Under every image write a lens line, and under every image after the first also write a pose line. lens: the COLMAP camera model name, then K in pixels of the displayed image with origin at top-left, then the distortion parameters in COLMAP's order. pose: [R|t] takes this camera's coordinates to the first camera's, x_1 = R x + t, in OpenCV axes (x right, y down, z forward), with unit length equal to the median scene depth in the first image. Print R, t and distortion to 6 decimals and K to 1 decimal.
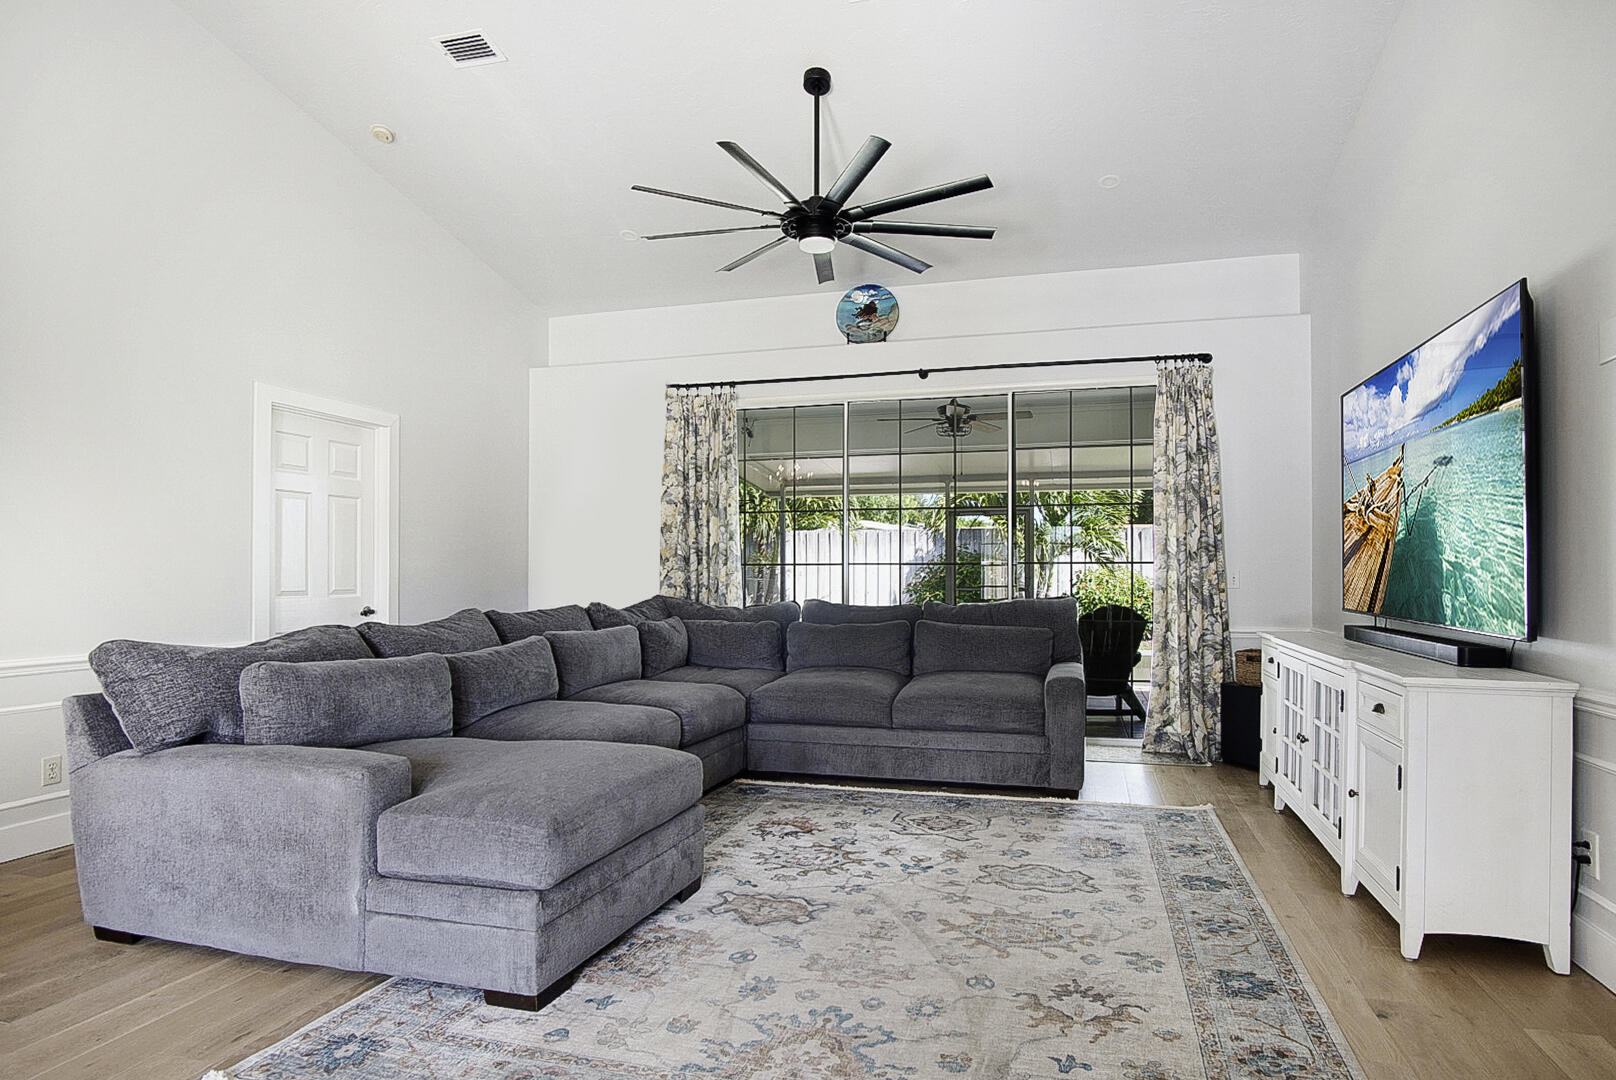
lens RADIAL K [[873.9, 0, 839.4], [0, 873.9, 568.0], [0, 0, 1]] dist [-0.028686, 0.000707]
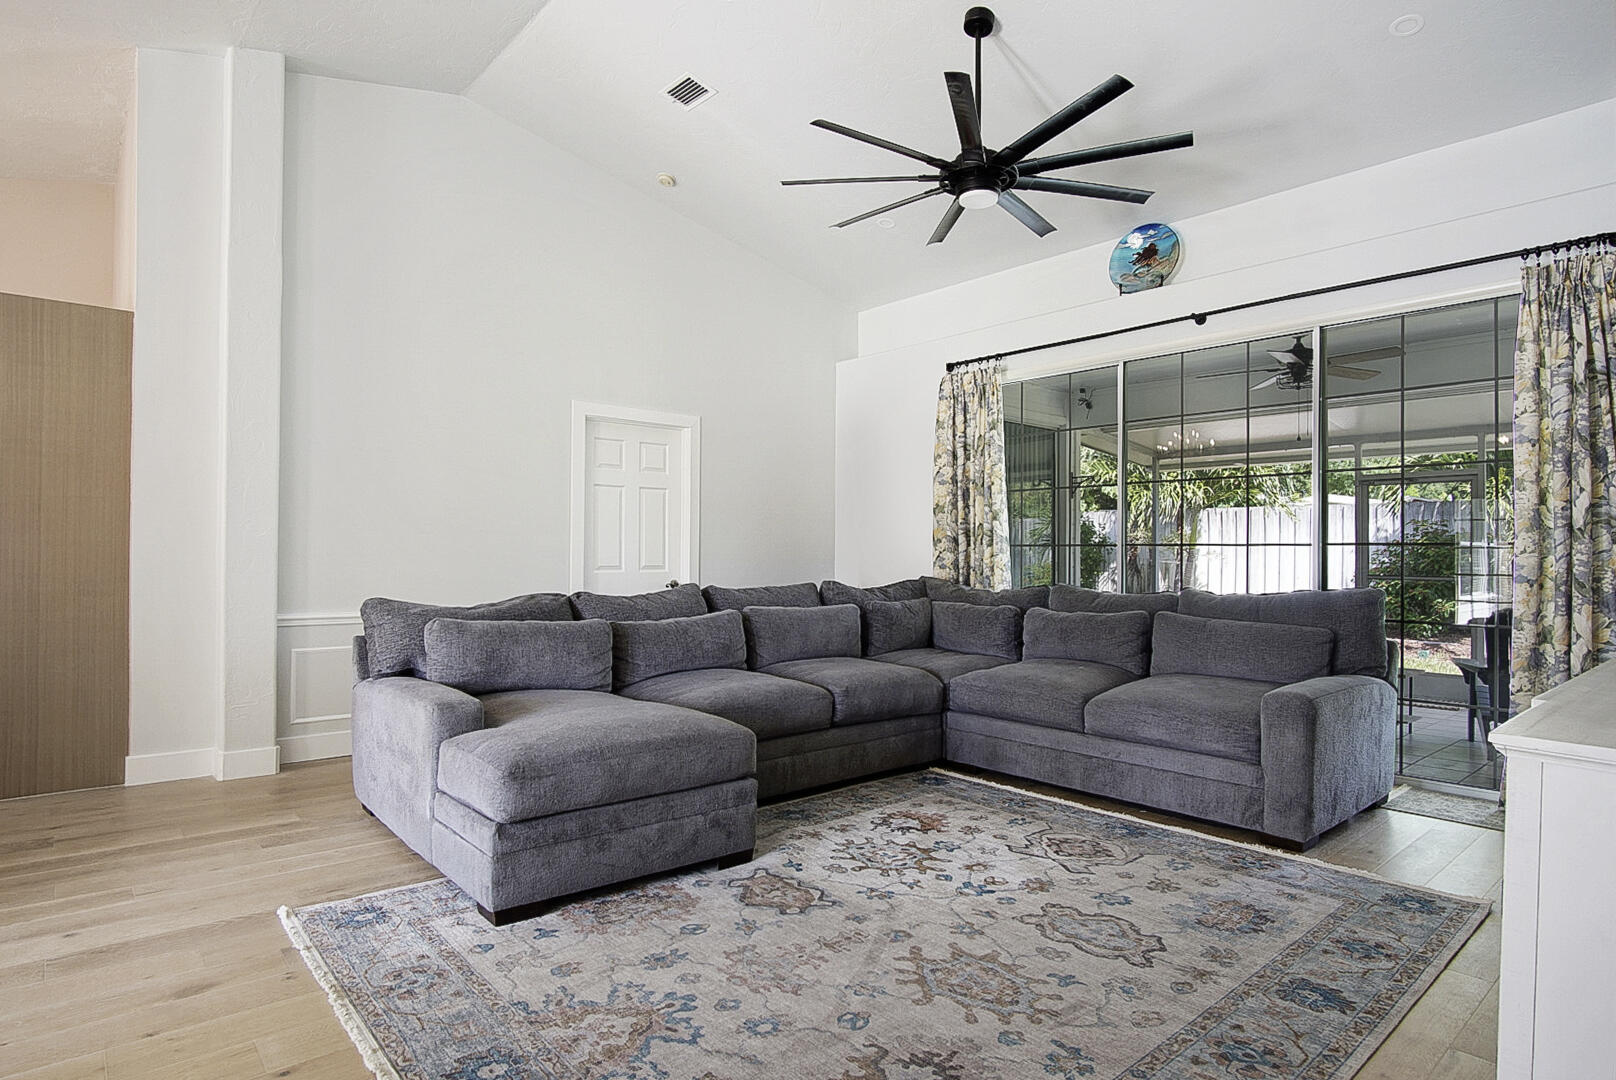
lens RADIAL K [[871.1, 0, 805.3], [0, 871.1, 547.7], [0, 0, 1]] dist [-0.033110, 0.009297]
pose [[0.832787, 0.003358, -0.553583, 0.341859], [-0.004497, 0.999990, -0.000699, 0.000097], [0.553575, 0.003072, 0.832793, 0.137930]]
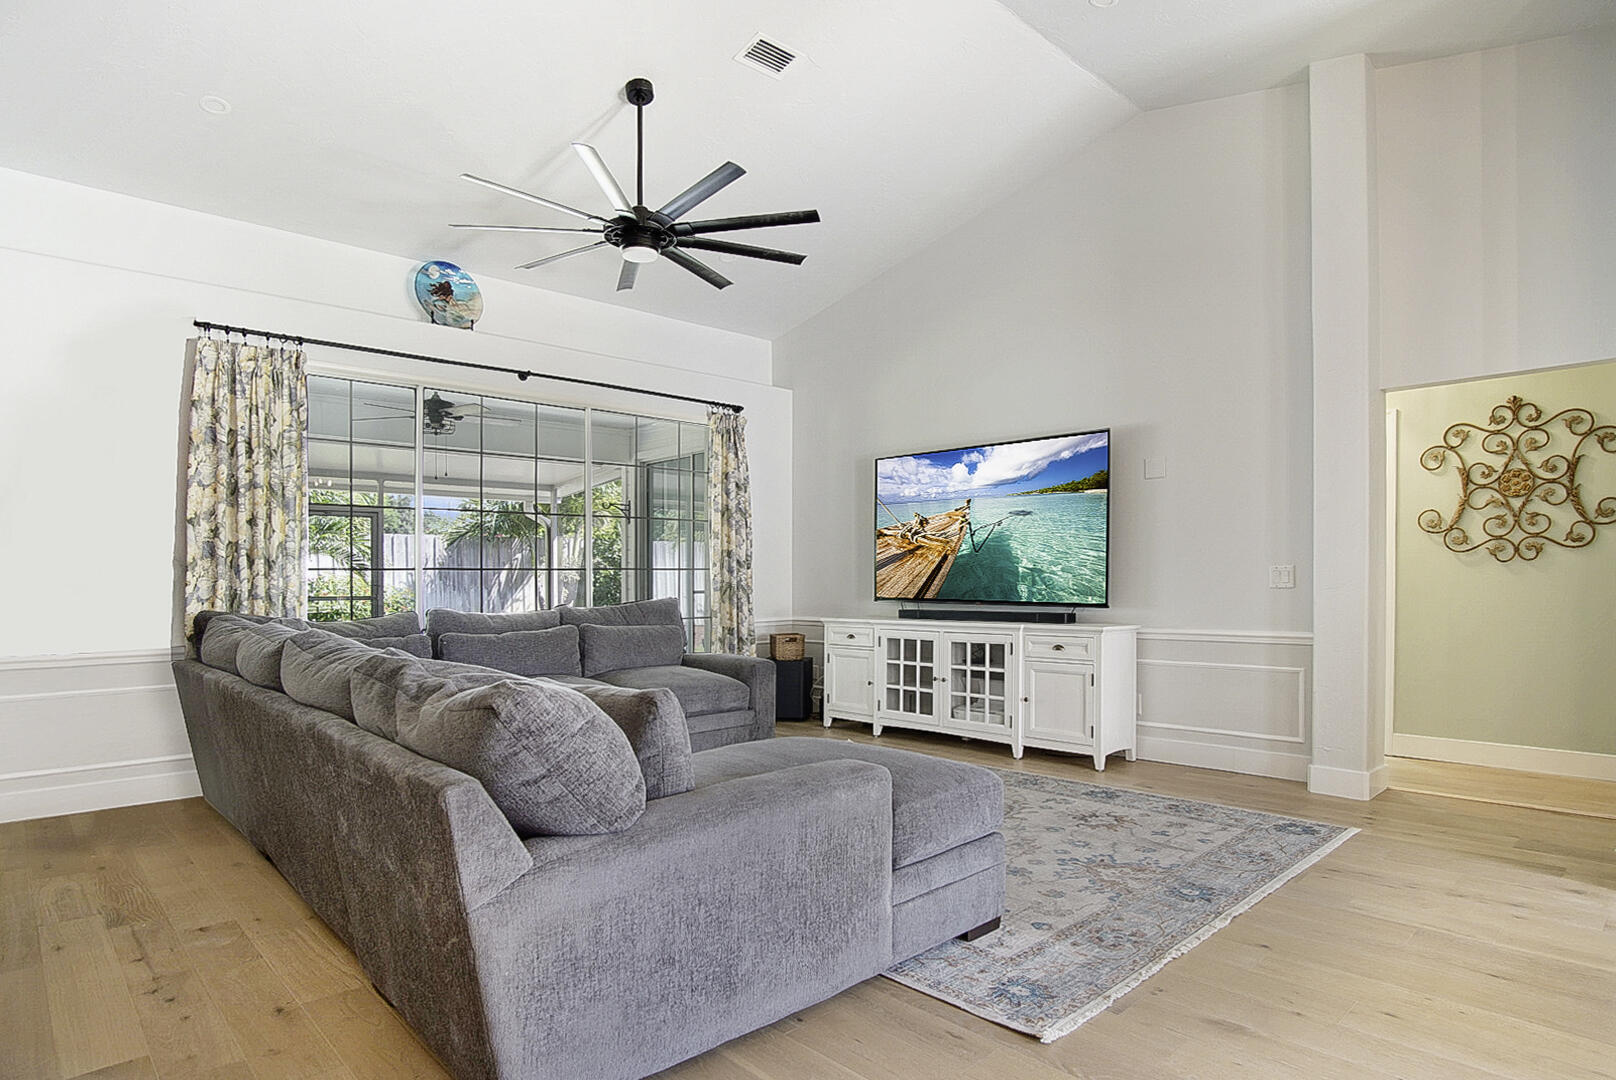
lens RADIAL K [[900.3, 0, 782.6], [0, 900.3, 576.6], [0, 0, 1]] dist [-0.006261, 0.008509]
pose [[0.532719, -0.005893, 0.846272, -0.858765], [0.003963, 0.999982, 0.004468, -0.000184], [-0.846283, 0.000973, 0.532733, 0.304626]]
